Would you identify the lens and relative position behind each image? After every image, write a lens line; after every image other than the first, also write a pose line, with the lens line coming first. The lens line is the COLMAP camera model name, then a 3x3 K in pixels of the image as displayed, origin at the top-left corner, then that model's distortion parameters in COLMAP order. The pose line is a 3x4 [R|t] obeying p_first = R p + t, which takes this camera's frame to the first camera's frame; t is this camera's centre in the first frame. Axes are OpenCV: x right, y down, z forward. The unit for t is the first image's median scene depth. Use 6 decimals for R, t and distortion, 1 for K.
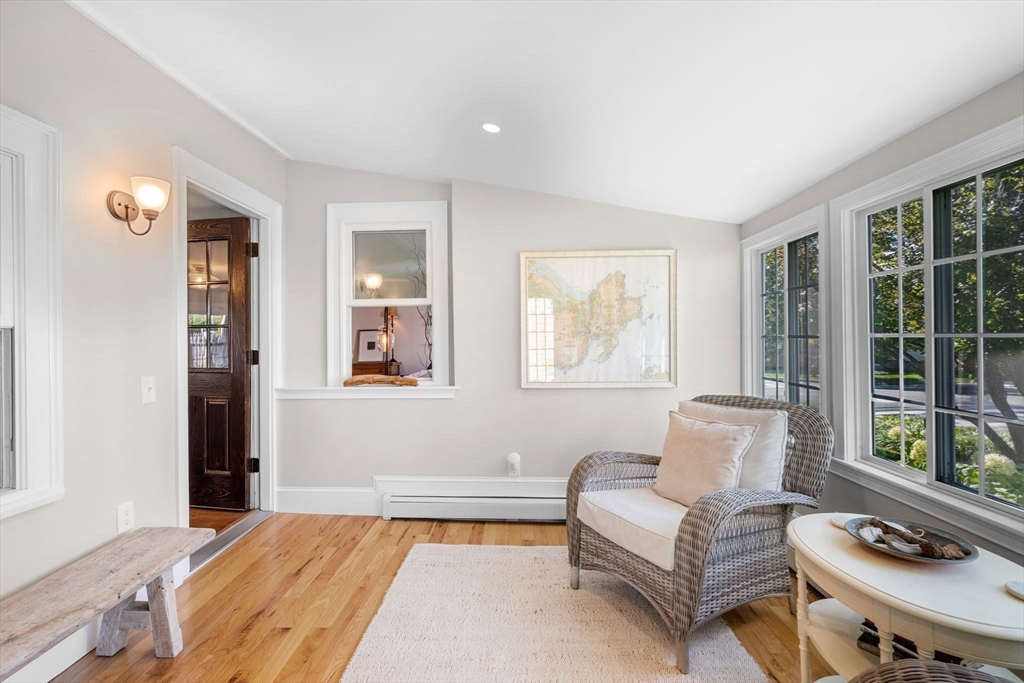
lens RADIAL K [[455.6, 0, 508.3], [0, 455.6, 337.4], [0, 0, 1]] dist [0.001431, 0.000805]
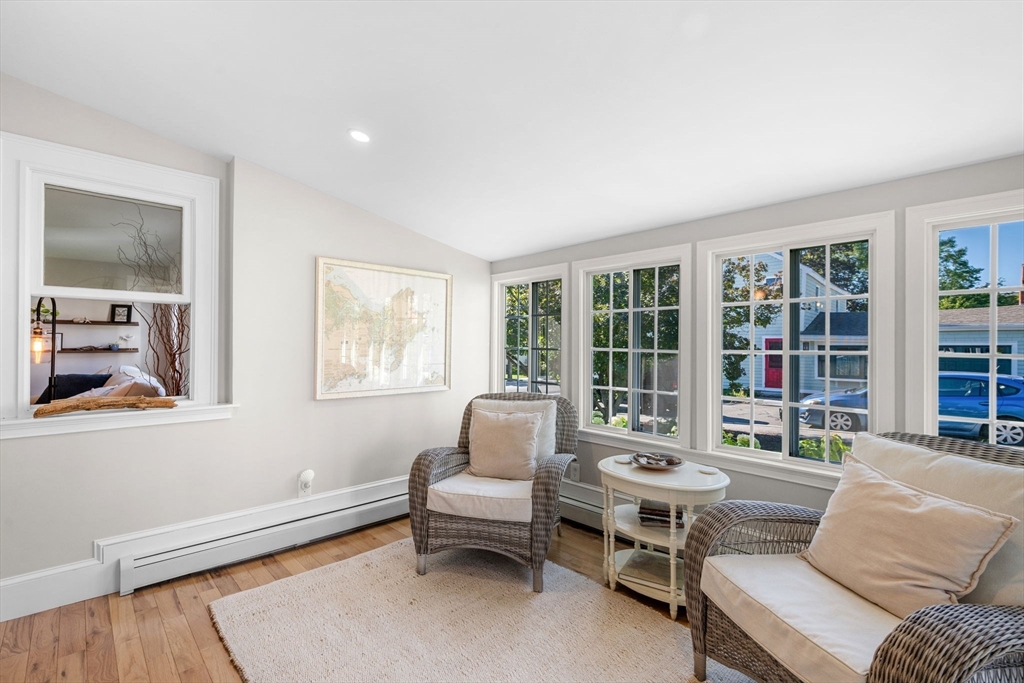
lens RADIAL K [[455.6, 0, 508.3], [0, 455.6, 337.4], [0, 0, 1]] dist [0.001431, 0.000805]
pose [[0.696417, 0.025744, 0.717175, -0.450519], [-0.016198, 0.999666, -0.020155, -0.007051], [-0.717454, 0.002420, 0.696602, 0.064124]]
